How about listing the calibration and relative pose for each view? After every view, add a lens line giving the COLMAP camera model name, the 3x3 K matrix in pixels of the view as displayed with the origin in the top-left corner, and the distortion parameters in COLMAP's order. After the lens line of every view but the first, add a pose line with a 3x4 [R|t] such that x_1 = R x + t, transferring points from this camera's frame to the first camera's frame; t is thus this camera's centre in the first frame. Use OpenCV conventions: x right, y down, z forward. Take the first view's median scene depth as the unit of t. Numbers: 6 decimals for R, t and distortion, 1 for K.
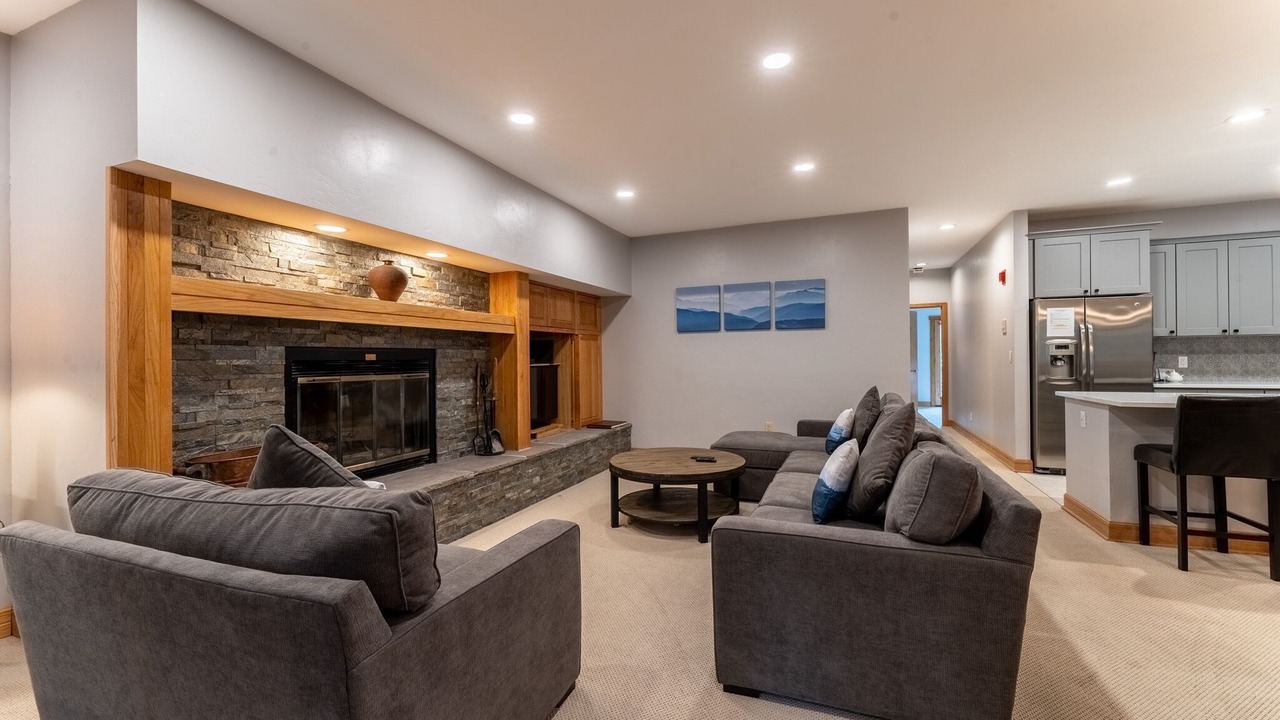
lens RADIAL K [[513.5, 0, 644.5], [0, 513.5, 358.5], [0, 0, 1]] dist [0.000452, 0.000187]
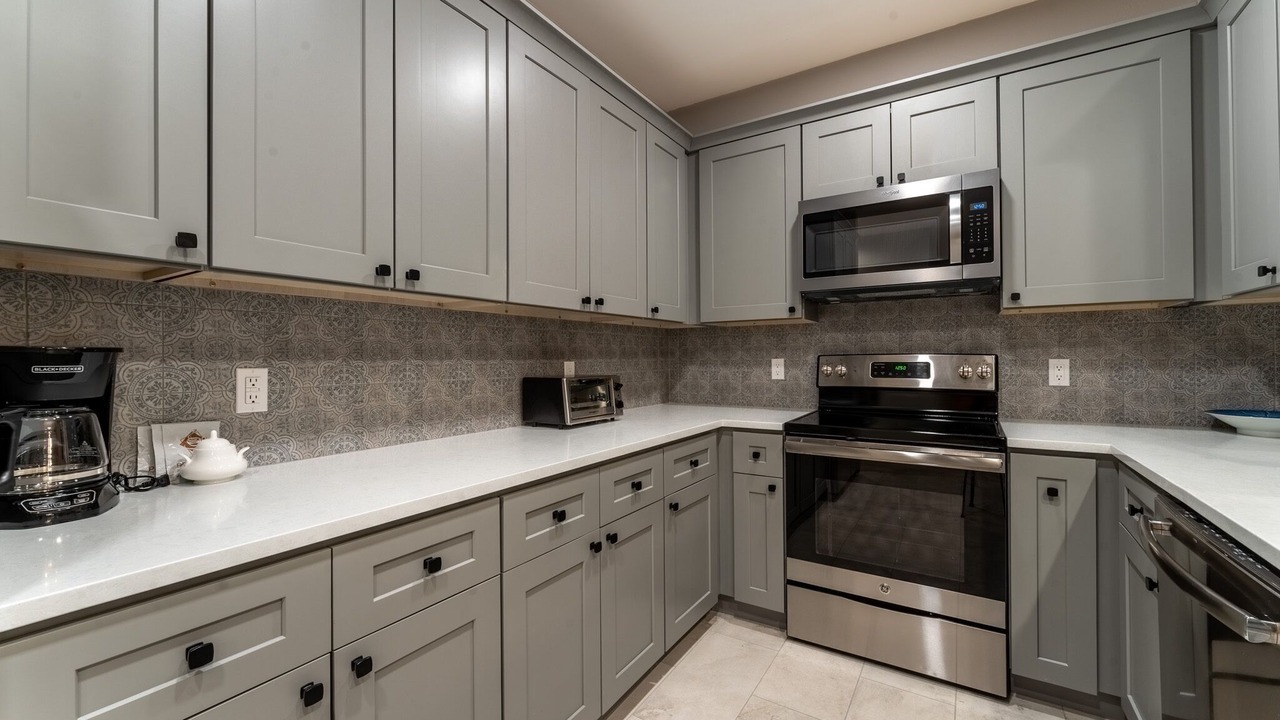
lens RADIAL K [[513.5, 0, 644.5], [0, 513.5, 358.5], [0, 0, 1]] dist [0.000452, 0.000187]
pose [[0.178650, 0.009396, 0.983868, 0.998039], [0.003587, 0.999942, -0.010201, -0.006523], [-0.983906, 0.005352, 0.178606, 0.915960]]
